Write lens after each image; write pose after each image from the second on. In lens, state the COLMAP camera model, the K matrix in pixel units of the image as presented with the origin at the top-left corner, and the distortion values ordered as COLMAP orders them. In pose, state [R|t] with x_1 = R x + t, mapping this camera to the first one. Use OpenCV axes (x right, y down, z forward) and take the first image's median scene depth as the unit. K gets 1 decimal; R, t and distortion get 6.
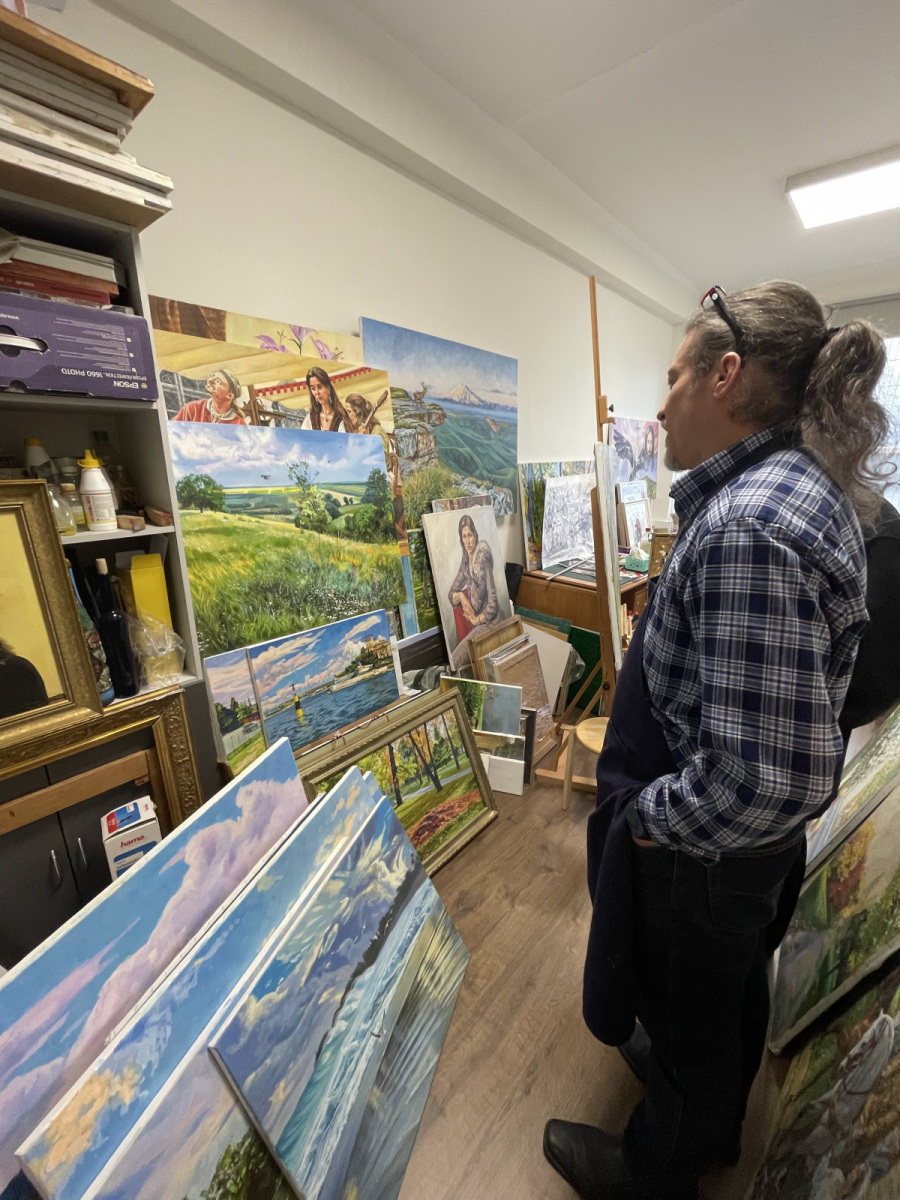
lens RADIAL K [[486.0, 0, 451.5], [0, 486.0, 597.5], [0, 0, 1]] dist [-0.006843, 0.002466]
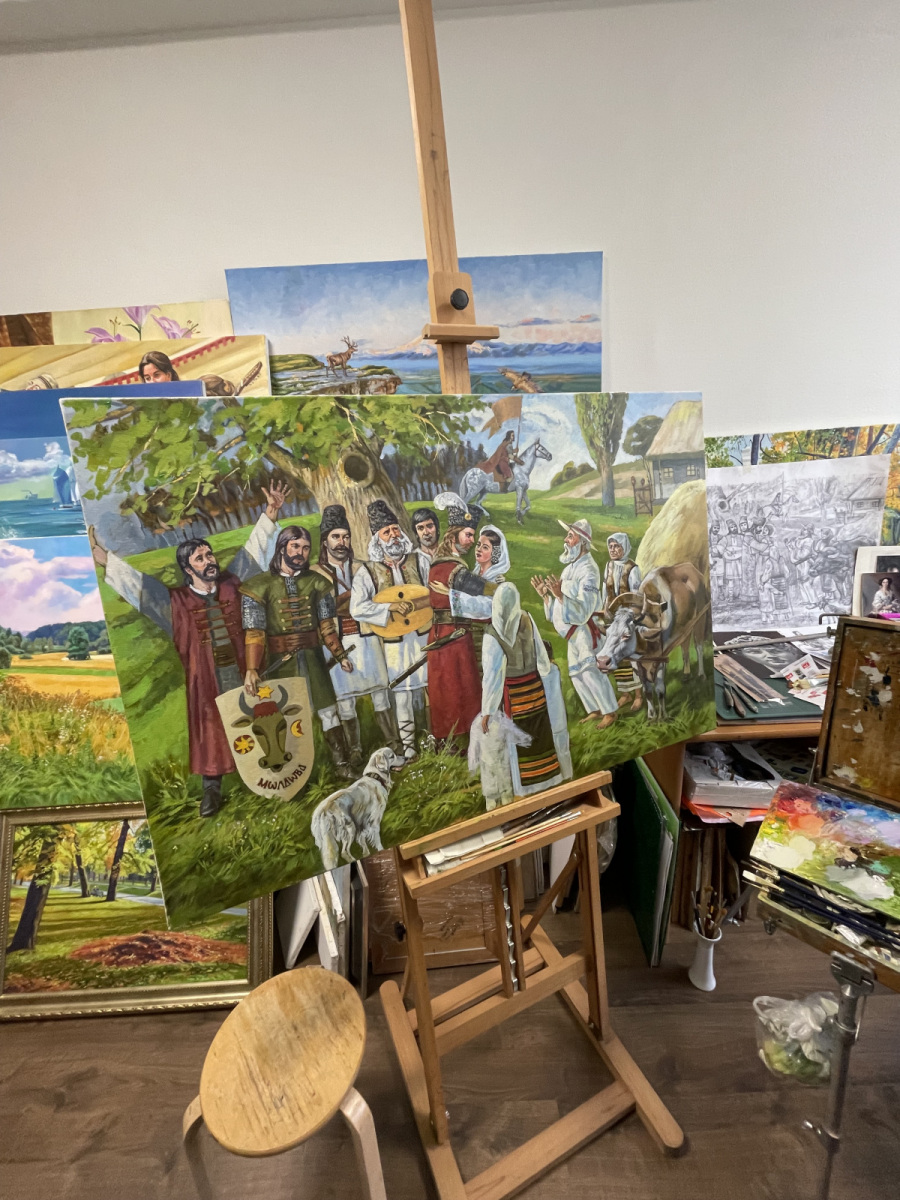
lens RADIAL K [[486.0, 0, 450.1], [0, 486.0, 597.6], [0, 0, 1]] dist [-0.006843, 0.002466]
pose [[0.669863, 0.162788, -0.724420, 0.613938], [-0.151119, 0.985139, 0.081637, -0.166762], [0.726943, 0.054788, 0.684508, 0.682658]]
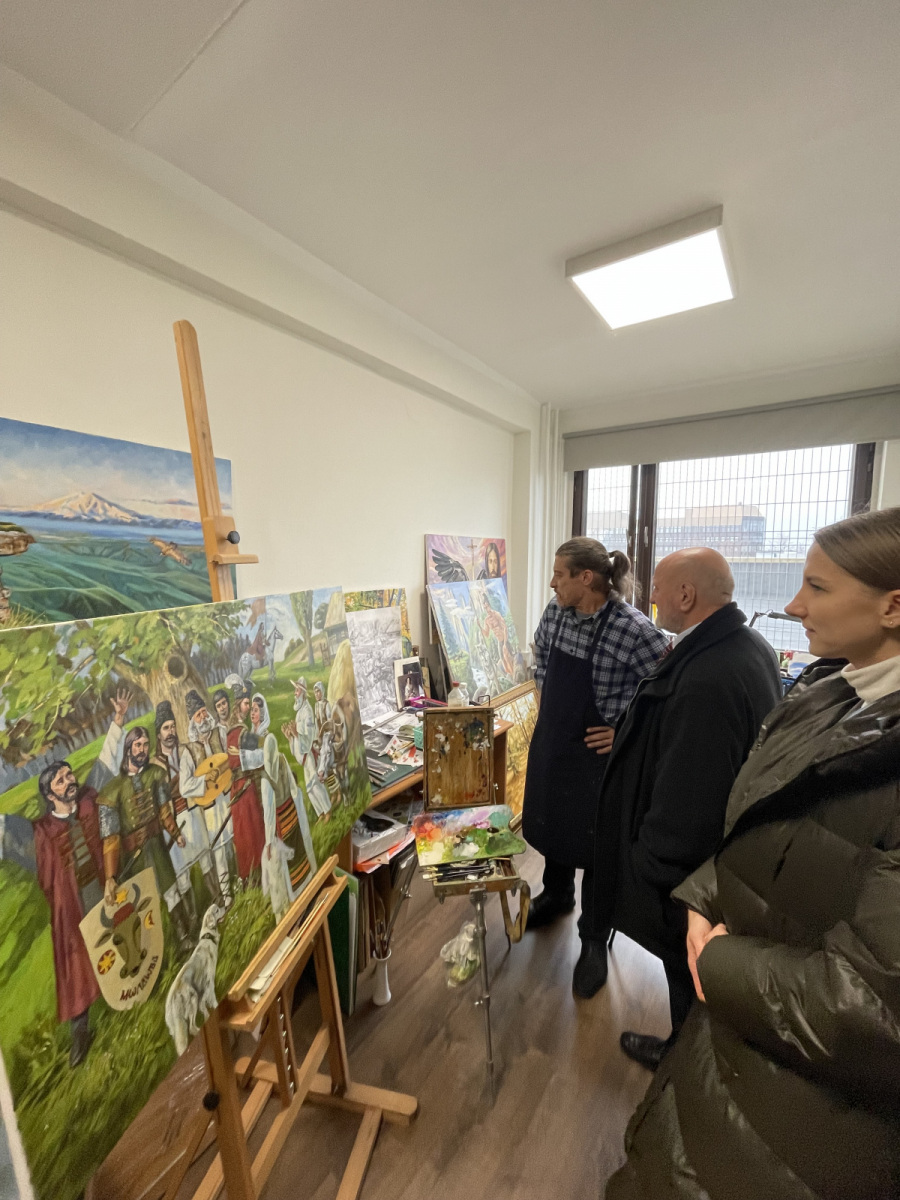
lens RADIAL K [[486.0, 0, 454.5], [0, 486.0, 598.1], [0, 0, 1]] dist [-0.006843, 0.002466]
pose [[0.992865, -0.000340, 0.119240, 0.483538], [0.023840, 0.980372, -0.195712, -0.191591], [-0.116833, 0.197159, 0.973385, 0.406068]]
